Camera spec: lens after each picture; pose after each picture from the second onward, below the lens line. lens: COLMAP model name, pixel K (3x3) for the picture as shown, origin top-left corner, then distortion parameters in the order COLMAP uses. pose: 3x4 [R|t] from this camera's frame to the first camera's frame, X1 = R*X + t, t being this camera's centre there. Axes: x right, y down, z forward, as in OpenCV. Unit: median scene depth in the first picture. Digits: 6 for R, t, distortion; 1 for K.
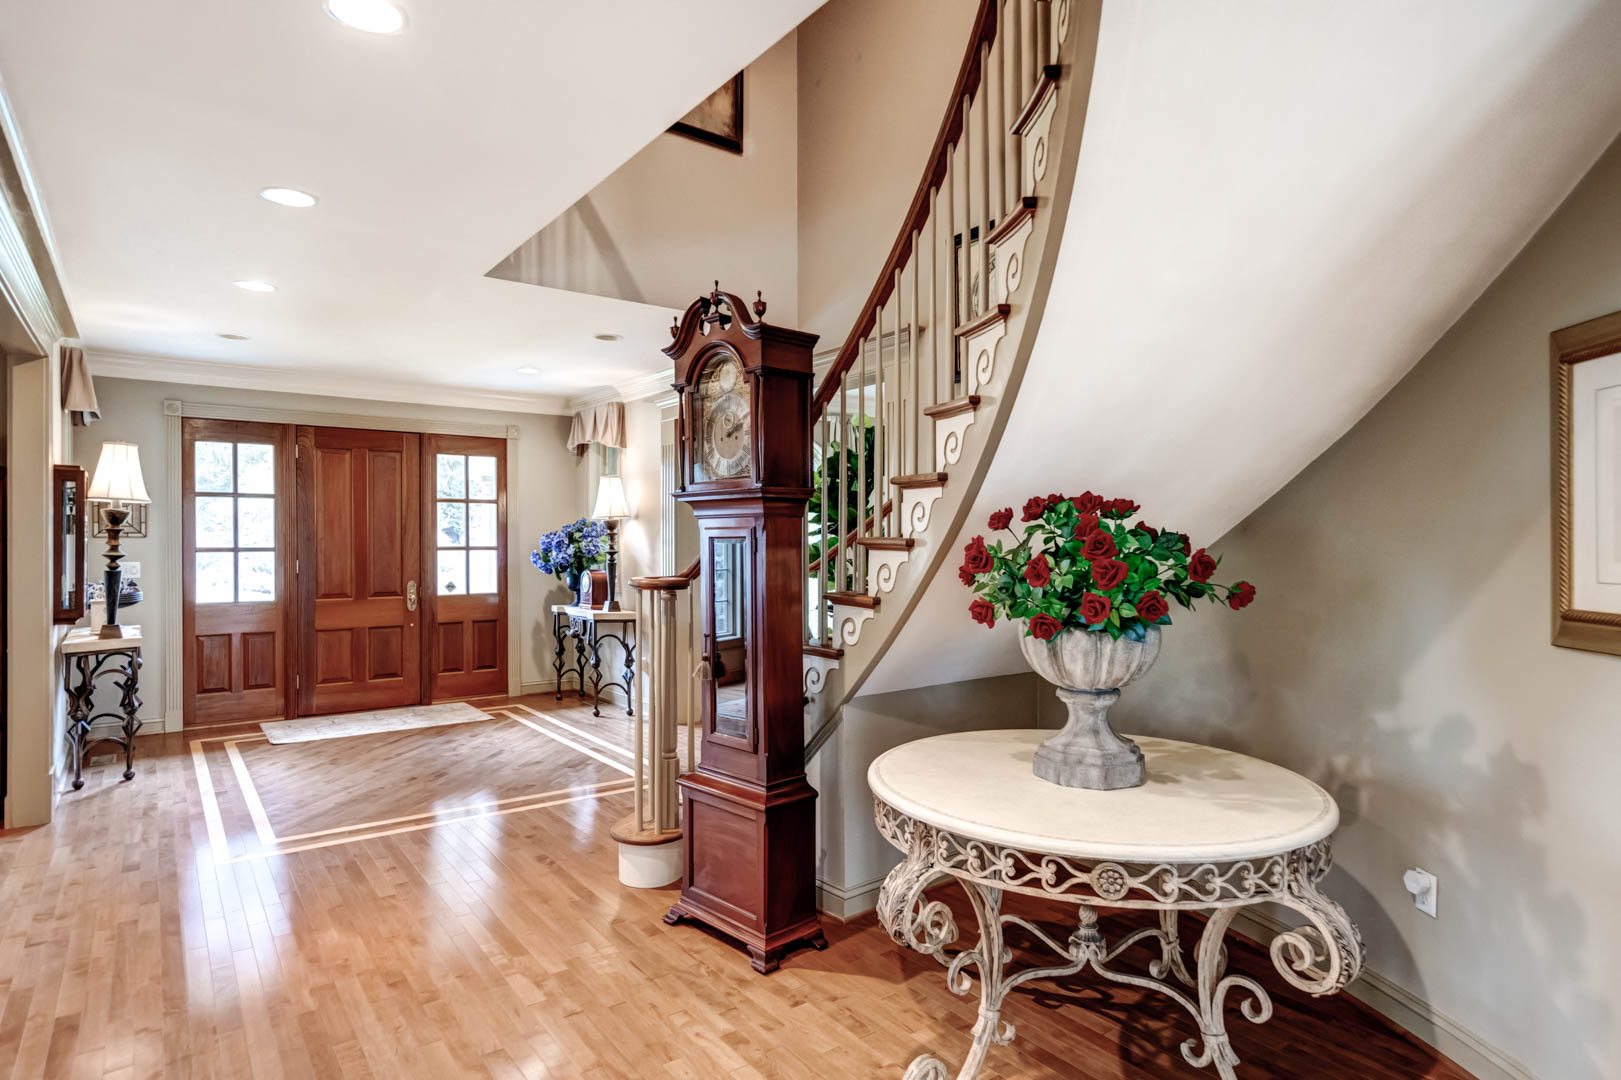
lens RADIAL K [[890.0, 0, 810.5], [0, 890.0, 540.0], [0, 0, 1]] dist [-0.003019, 0.000002]
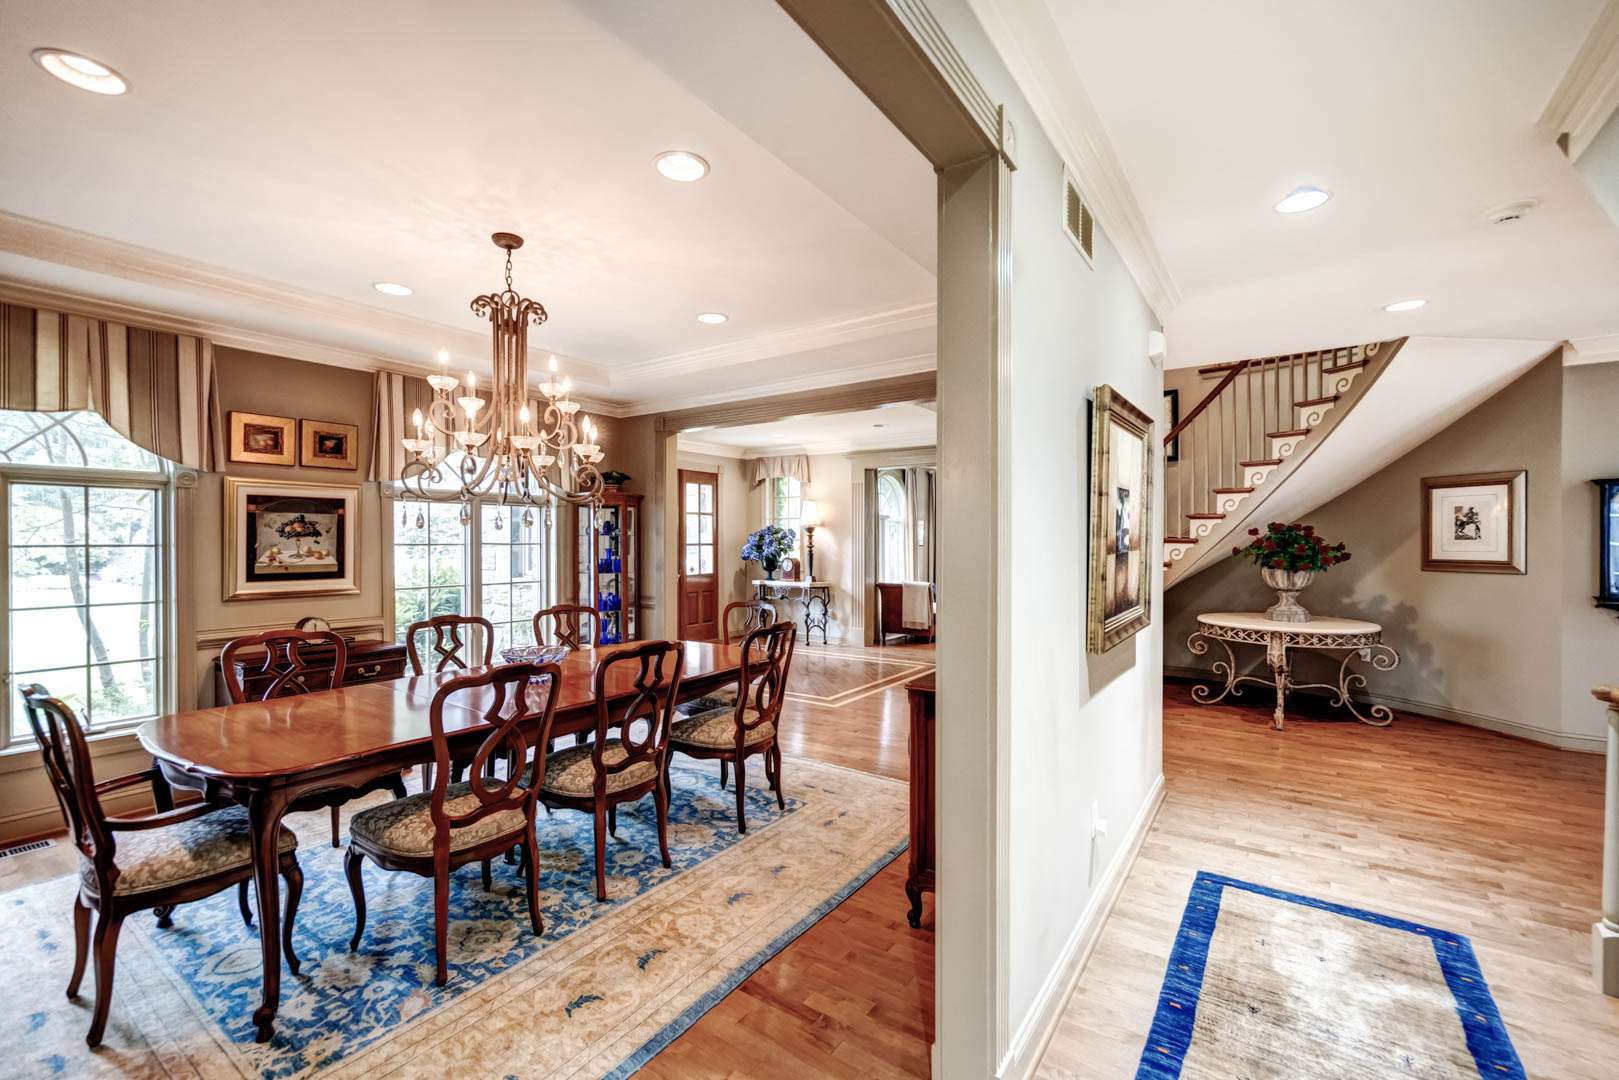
lens RADIAL K [[690.1, 0, 811.7], [0, 690.1, 543.0], [0, 0, 1]] dist [-0.000713, -0.000293]
pose [[0.945628, -0.001457, 0.325247, -0.620595], [-0.000428, 0.999984, 0.005723, 0.000049], [-0.325250, -0.005551, 0.945612, -0.205544]]
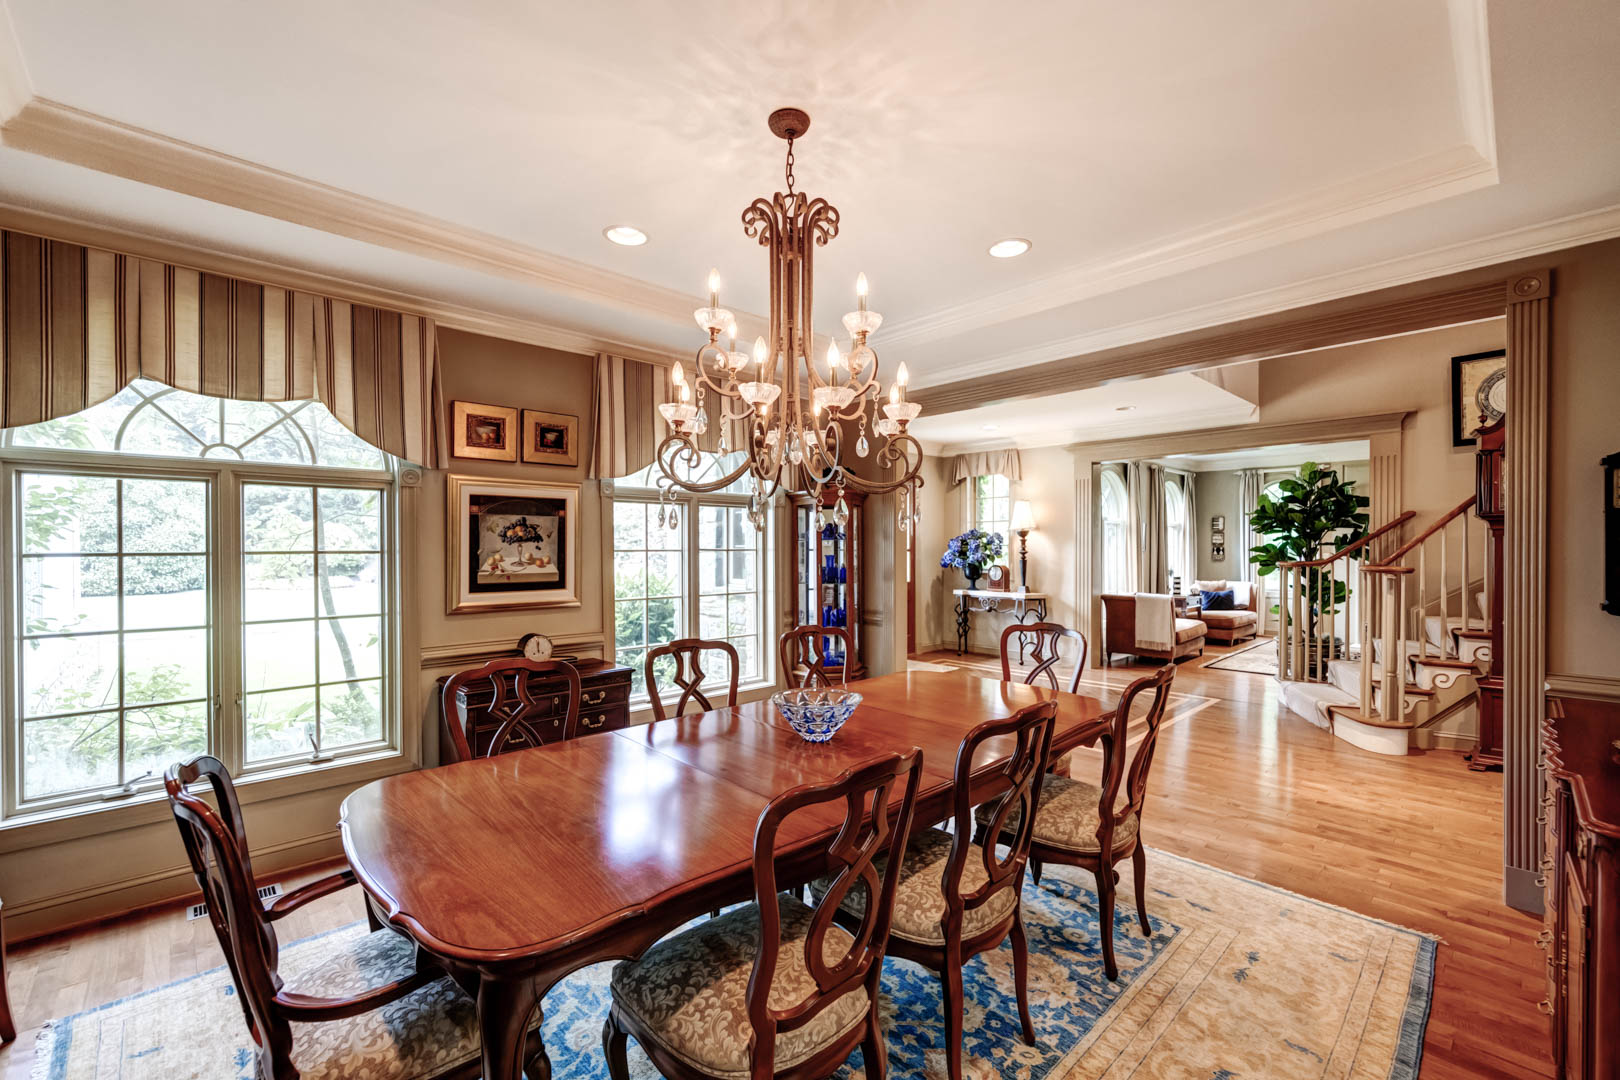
lens RADIAL K [[668.1, 0, 807.2], [0, 668.1, 550.5], [0, 0, 1]] dist [-0.000339, -0.000092]
pose [[0.993312, -0.002716, 0.115427, -0.682389], [0.001799, 0.999966, 0.008051, 0.000894], [-0.115445, -0.007790, 0.993283, -0.043169]]
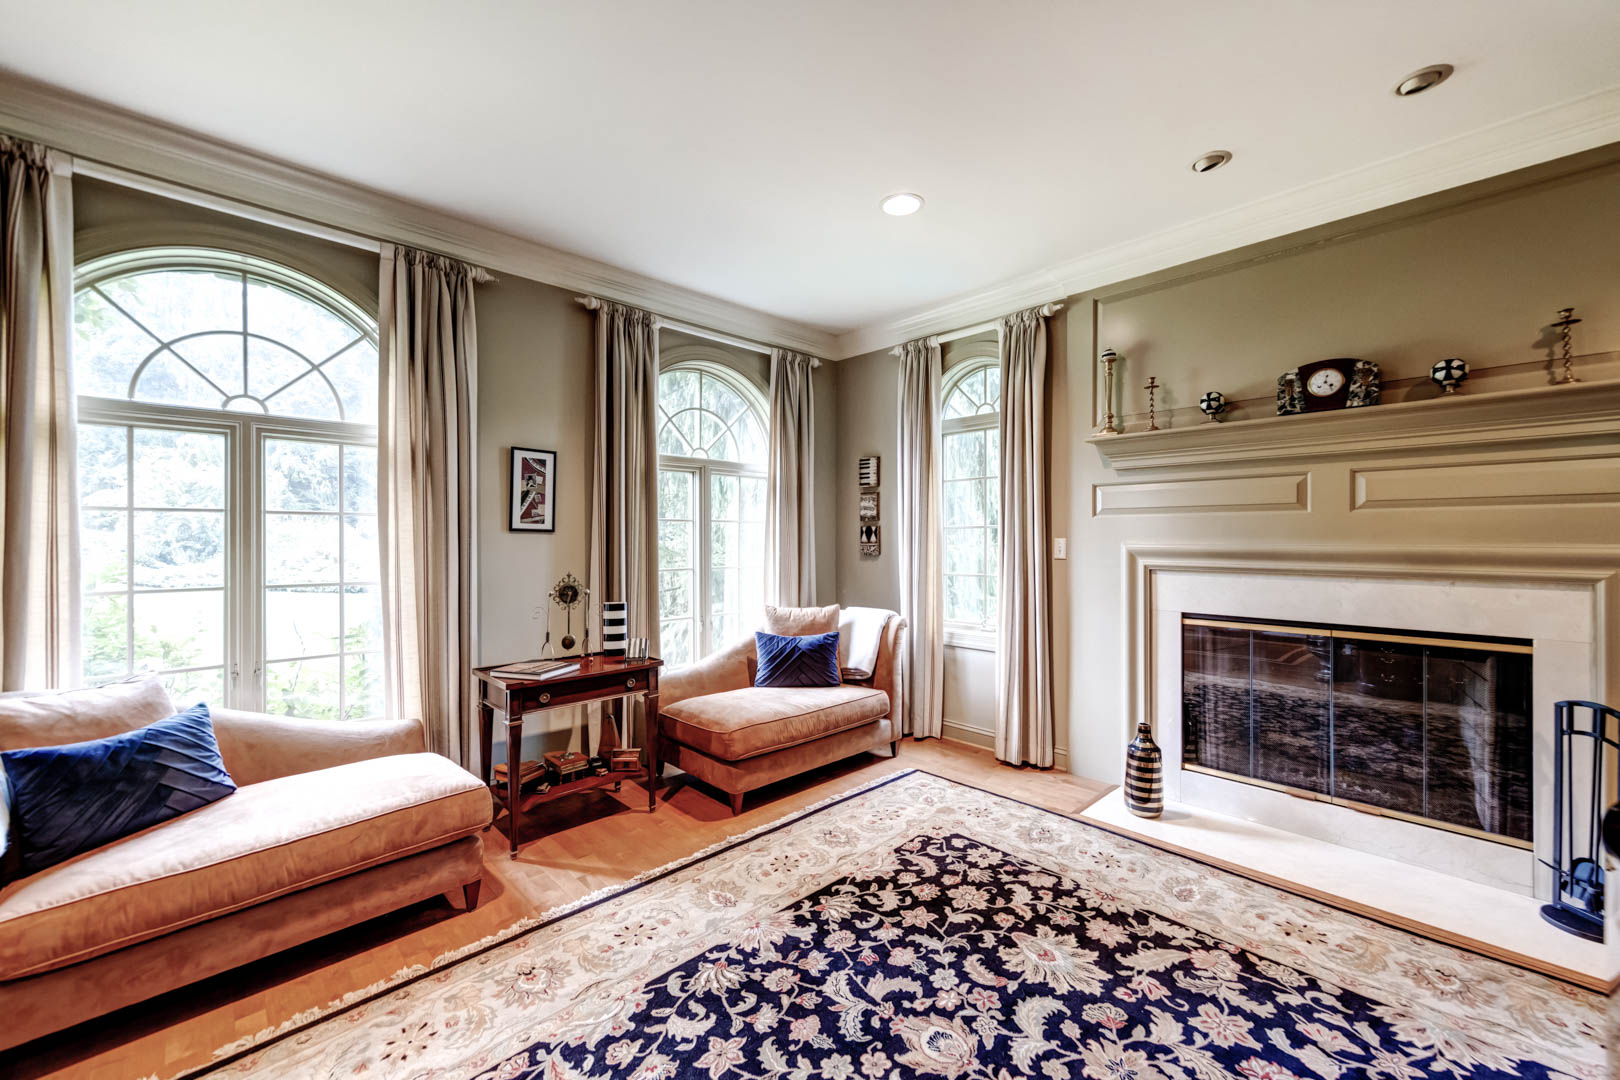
lens RADIAL K [[636.4, 0, 810.0], [0, 636.4, 540.0], [0, 0, 1]] dist [0.003587, 0.000143]
pose [[0.991217, 0.000221, 0.132247, 0.222876], [-0.000909, 0.999986, 0.005141, 0.017307], [-0.132244, -0.005216, 0.991203, 0.686171]]
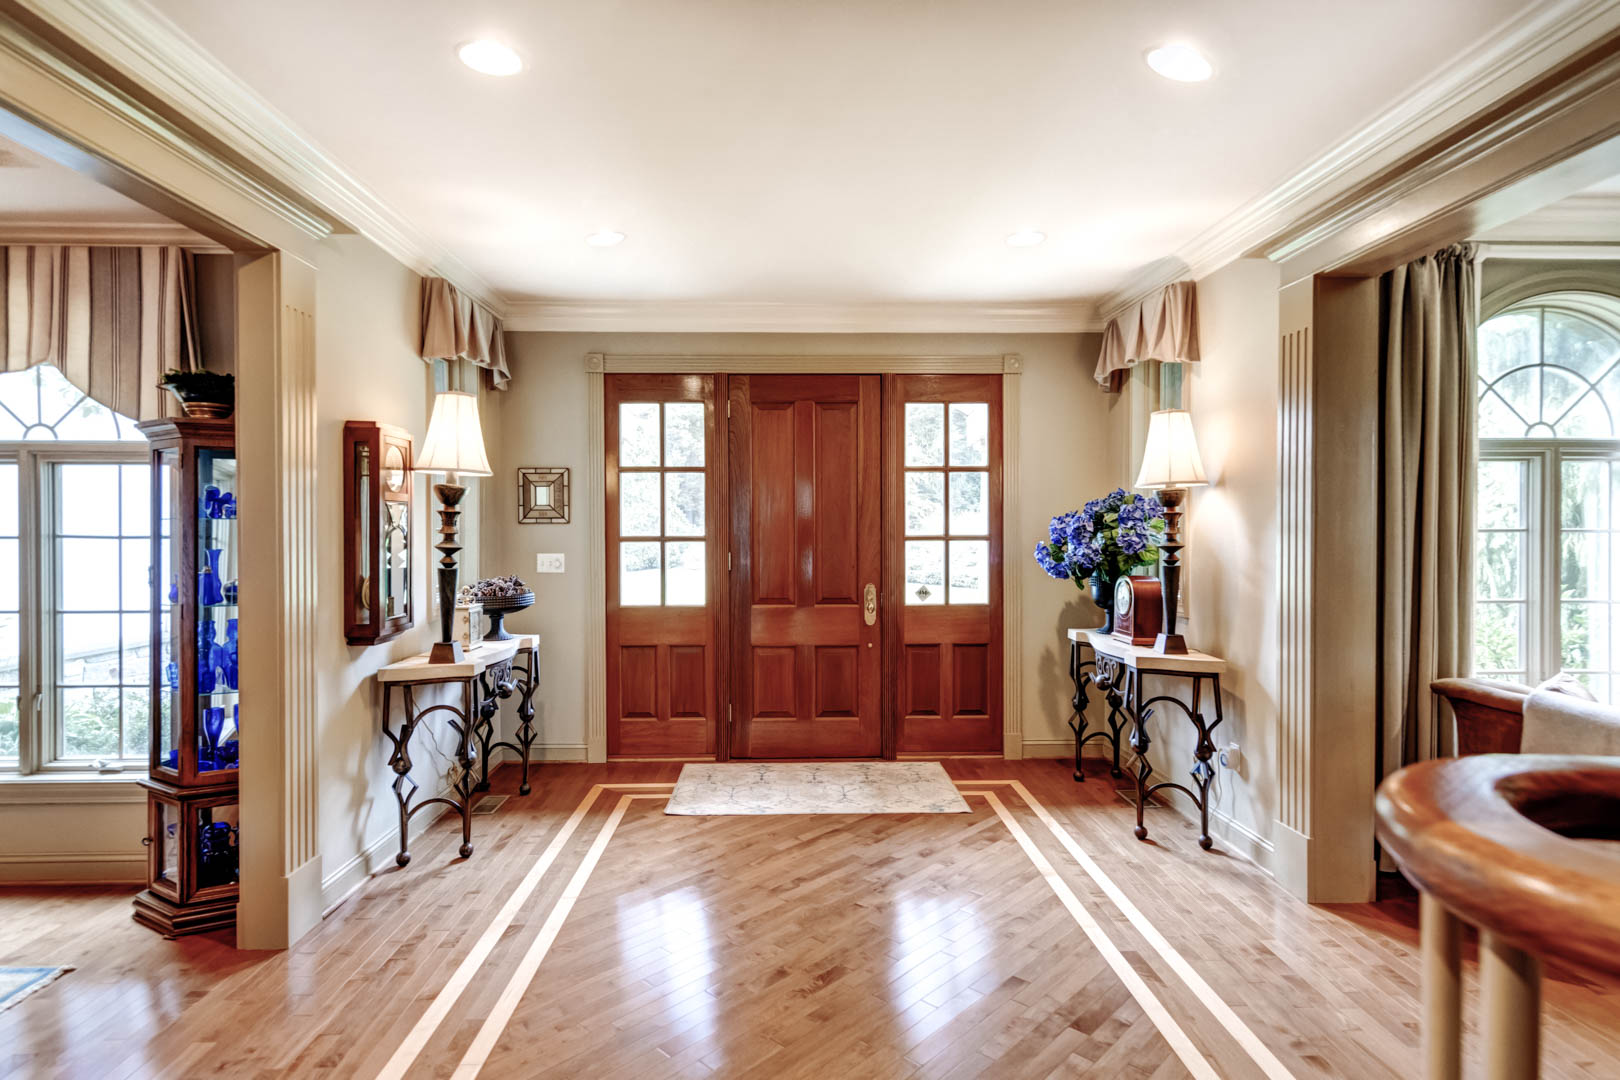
lens RADIAL K [[847.9, 0, 810.0], [0, 847.9, 540.0], [0, 0, 1]] dist [0.004165, 0.000593]
pose [[0.820646, 0.007586, -0.571386, -0.101990], [0.001747, 0.999874, 0.015785, 0.000479], [0.571434, -0.013952, 0.820530, 0.421167]]
